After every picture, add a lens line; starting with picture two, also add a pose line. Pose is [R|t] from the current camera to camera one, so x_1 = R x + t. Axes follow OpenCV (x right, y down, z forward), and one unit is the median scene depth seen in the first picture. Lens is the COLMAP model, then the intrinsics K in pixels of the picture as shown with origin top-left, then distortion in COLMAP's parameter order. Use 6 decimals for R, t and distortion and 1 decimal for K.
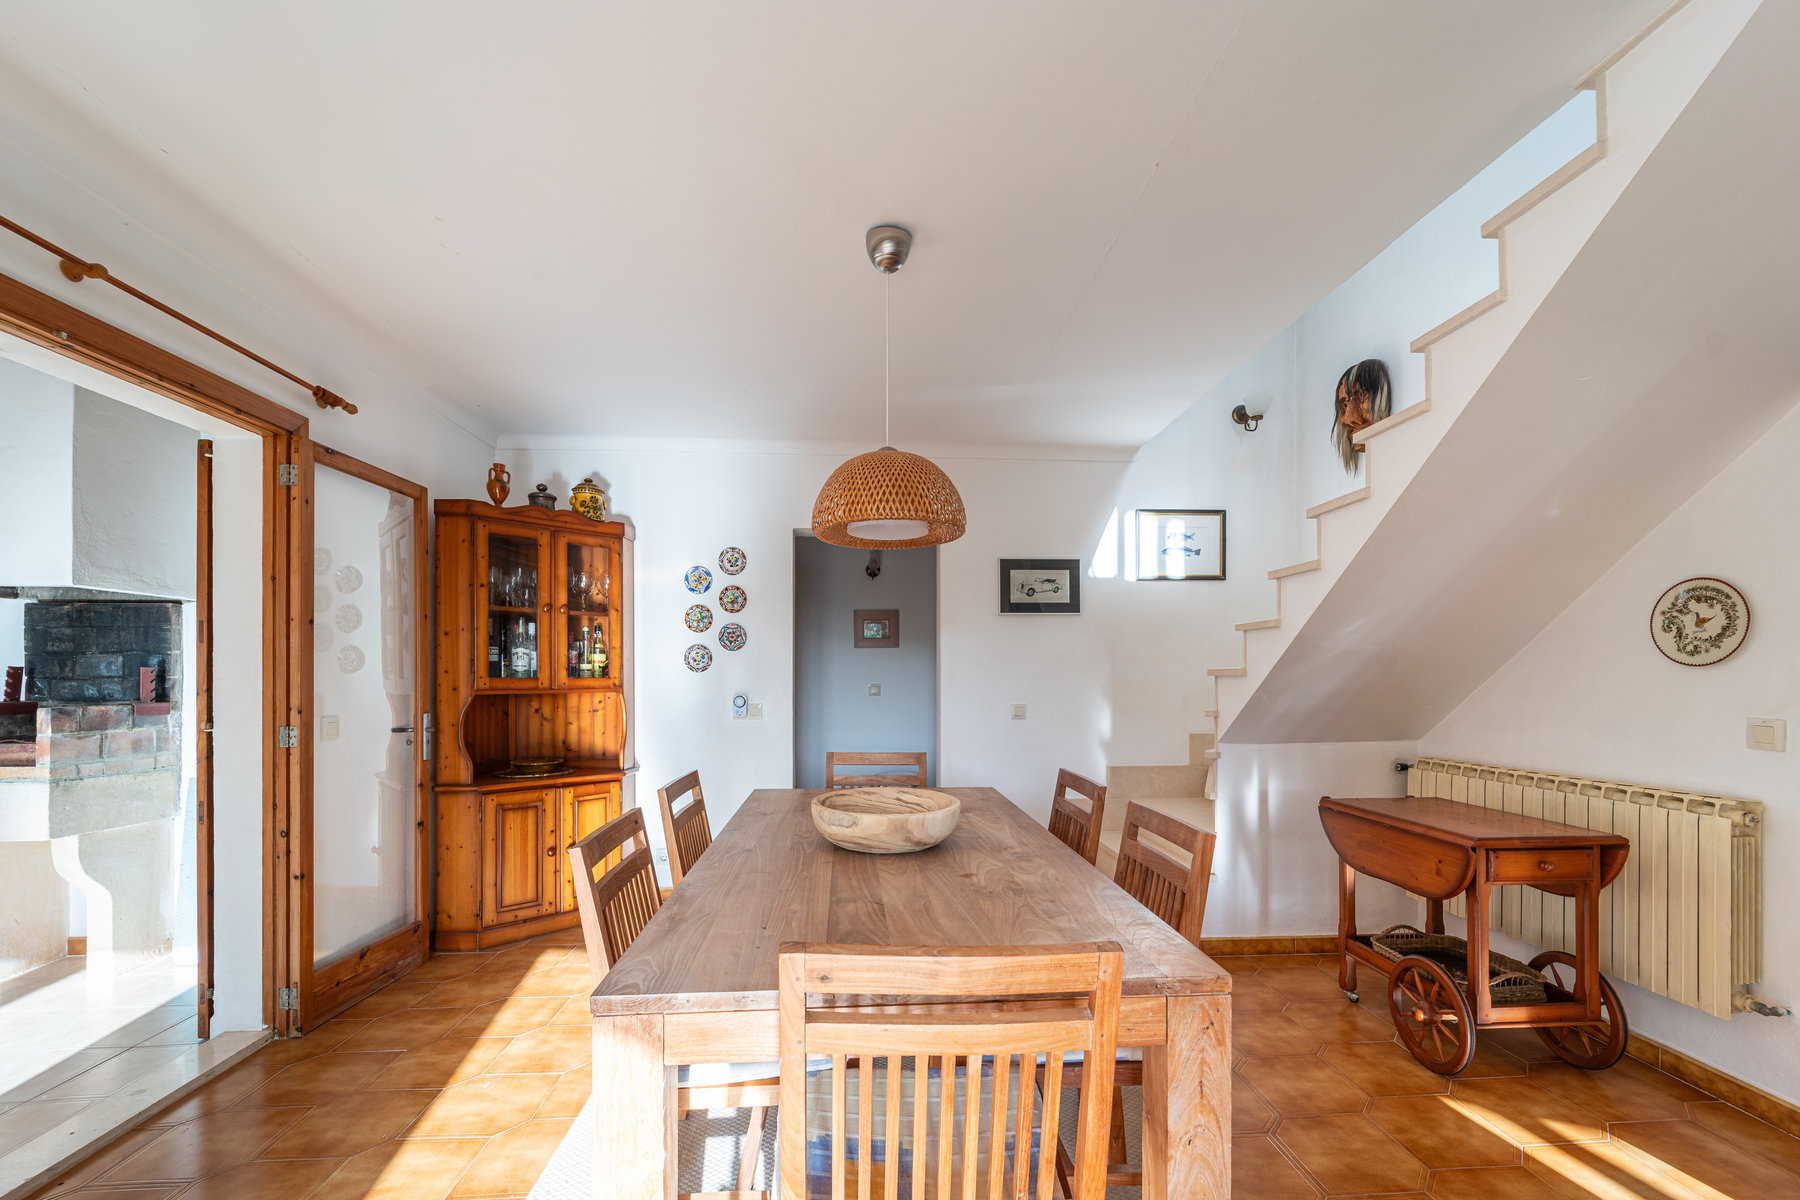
lens RADIAL K [[747.5, 0, 904.0], [0, 747.5, 672.1], [0, 0, 1]] dist [-0.001259, -0.000661]
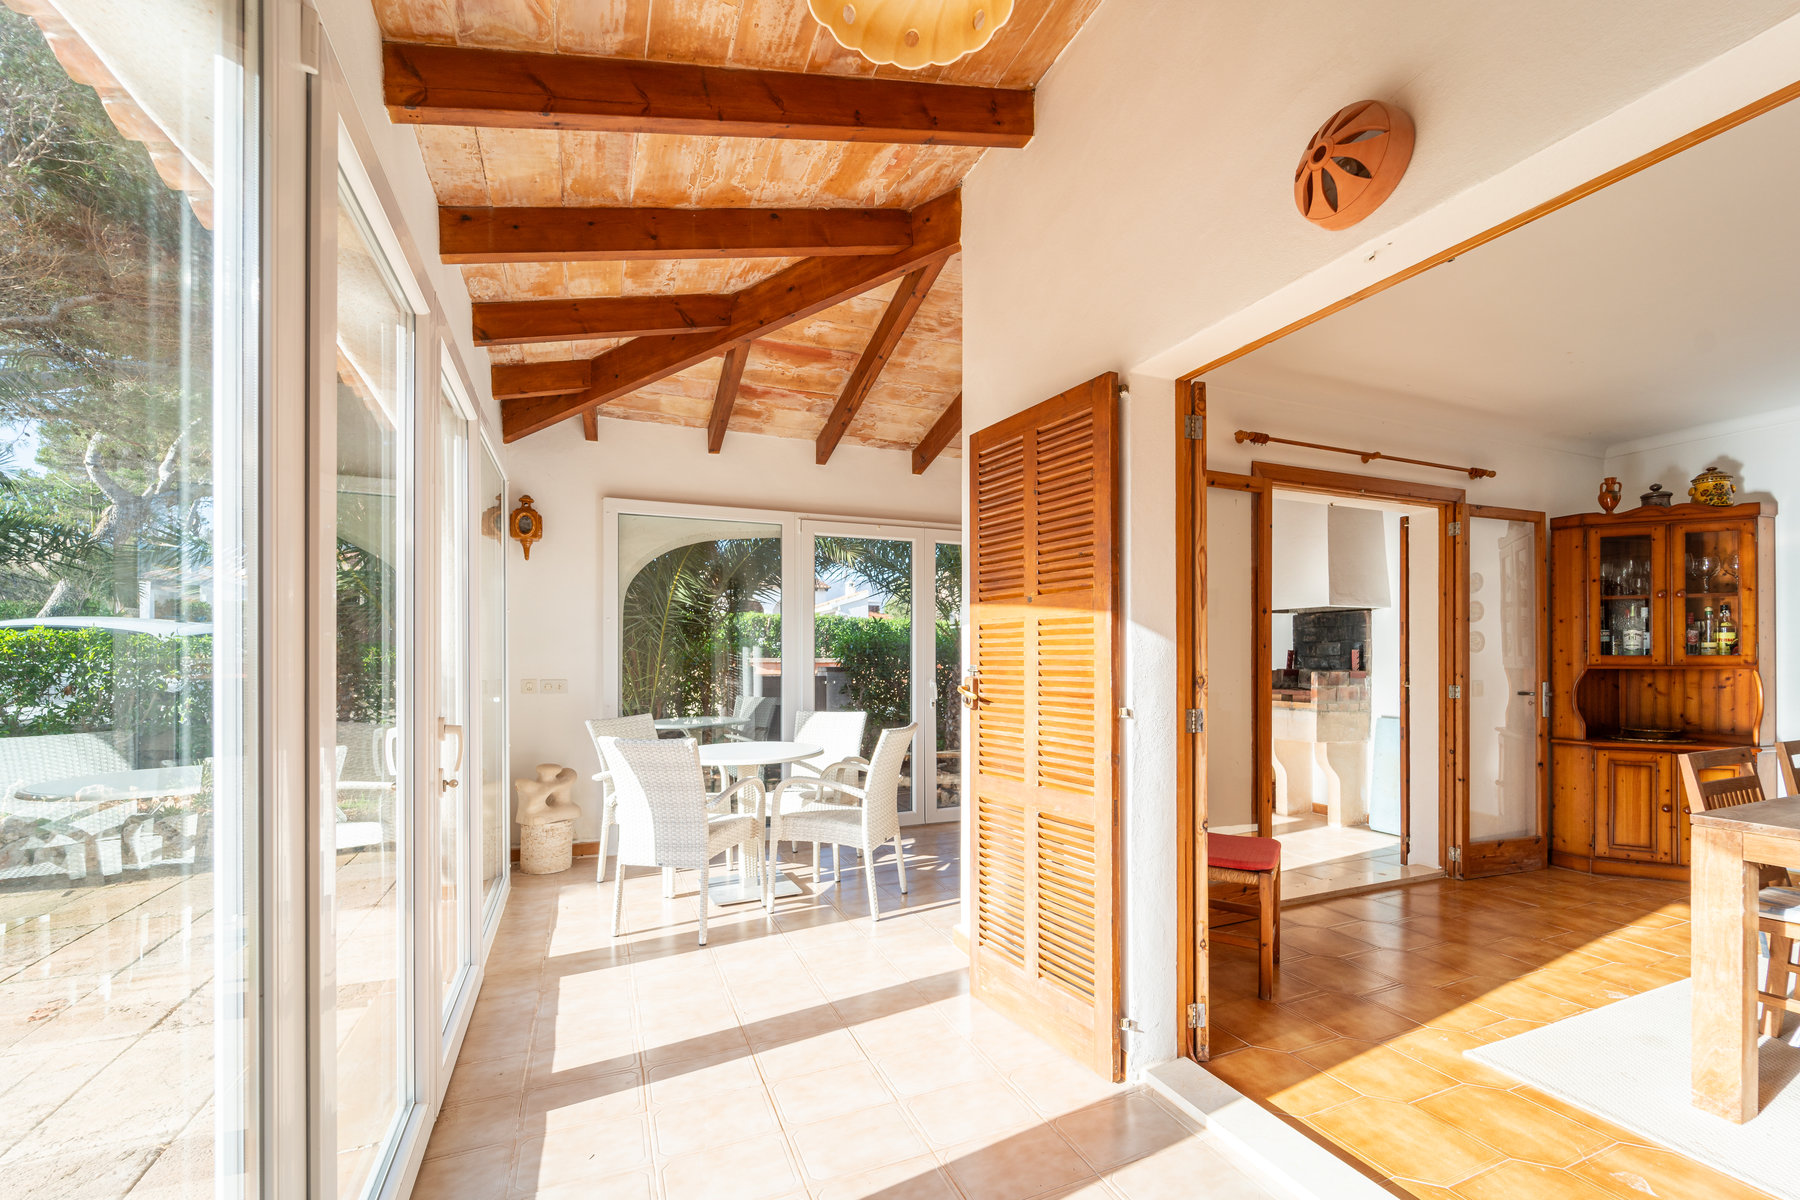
lens RADIAL K [[745.2, 0, 899.5], [0, 745.2, 660.4], [0, 0, 1]] dist [-0.001298, -0.000600]
pose [[0.322158, 0.003019, -0.946681, 0.224396], [0.005822, 0.999970, 0.005170, 0.002990], [0.946668, -0.007177, 0.322131, -0.471739]]
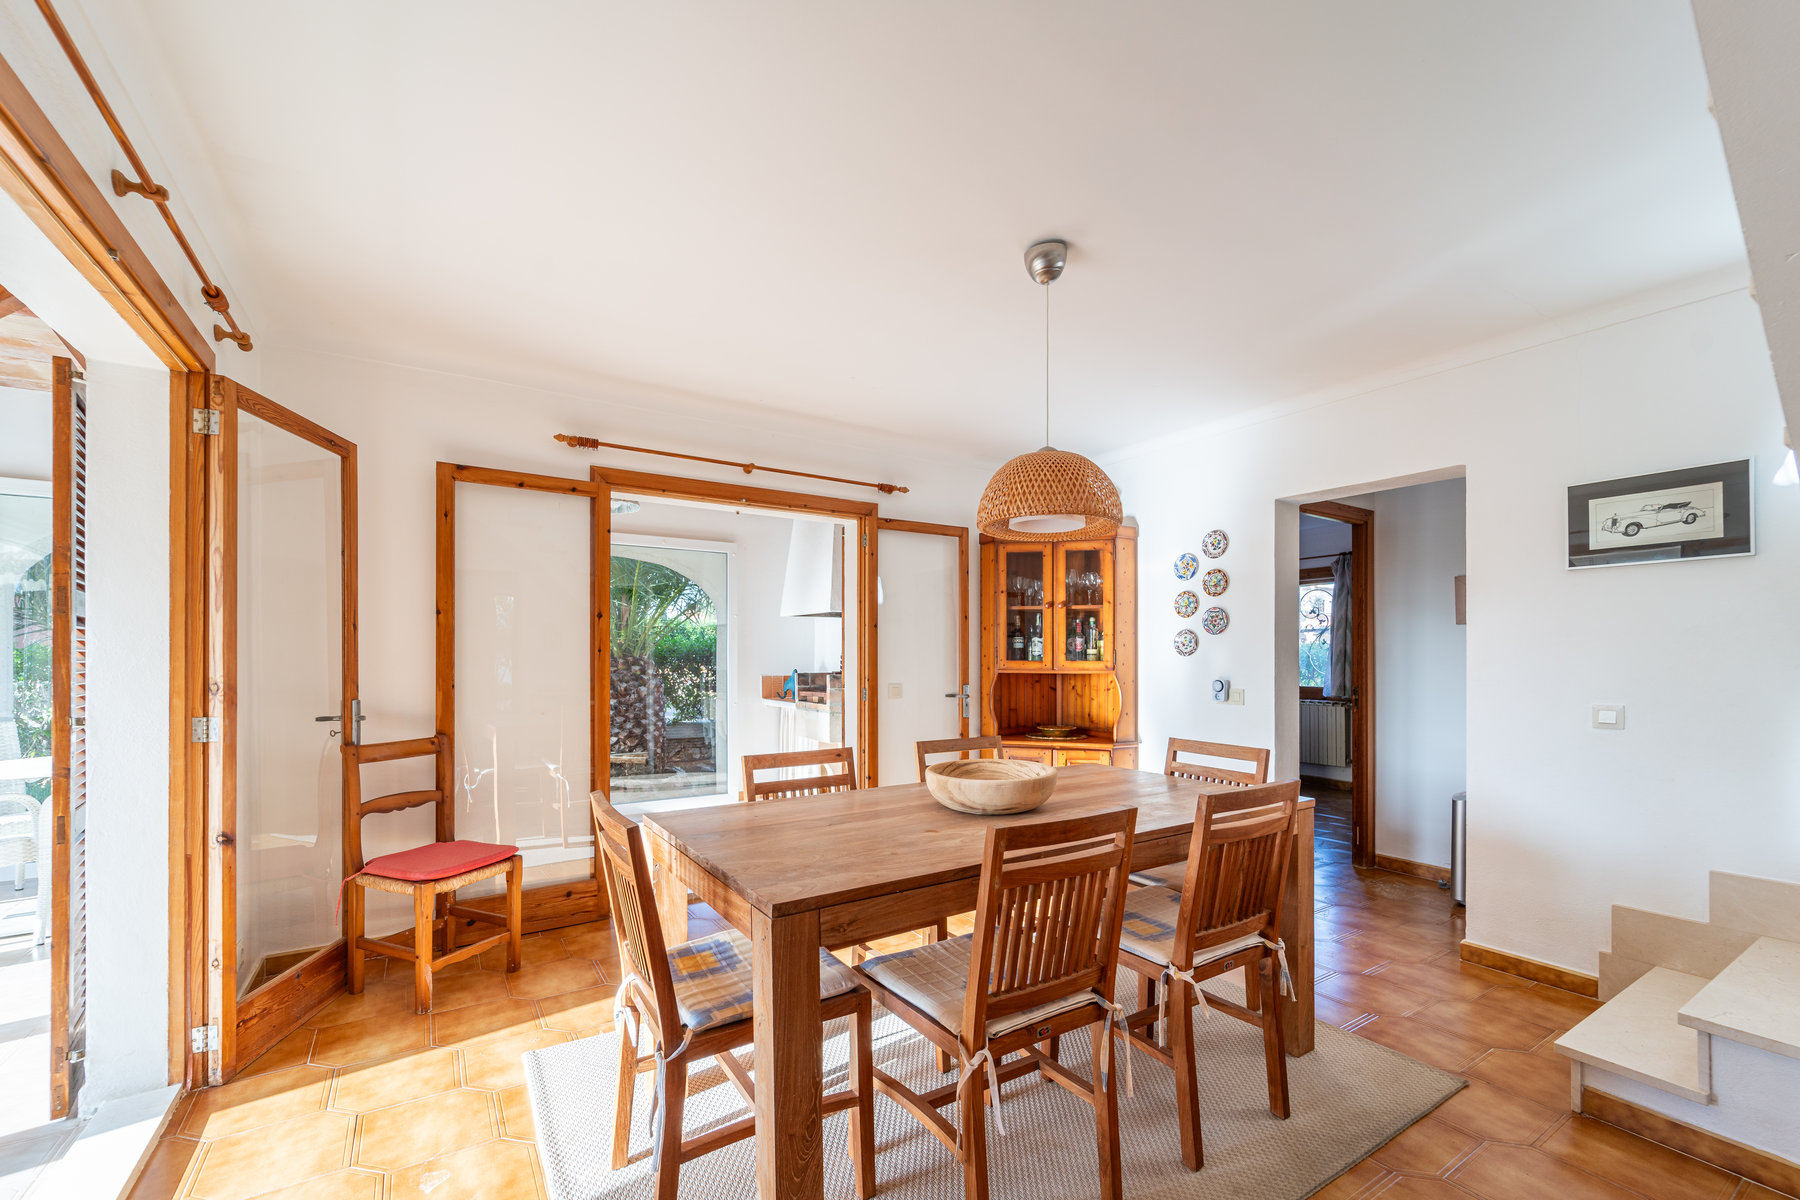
lens RADIAL K [[736.3, 0, 901.3], [0, 736.3, 662.1], [0, 0, 1]] dist [-0.010981, -0.000089]
pose [[0.482038, 0.005471, -0.876133, 0.497780], [0.000959, 0.999977, 0.006771, 0.001222], [0.876150, -0.004104, 0.482022, 0.192854]]
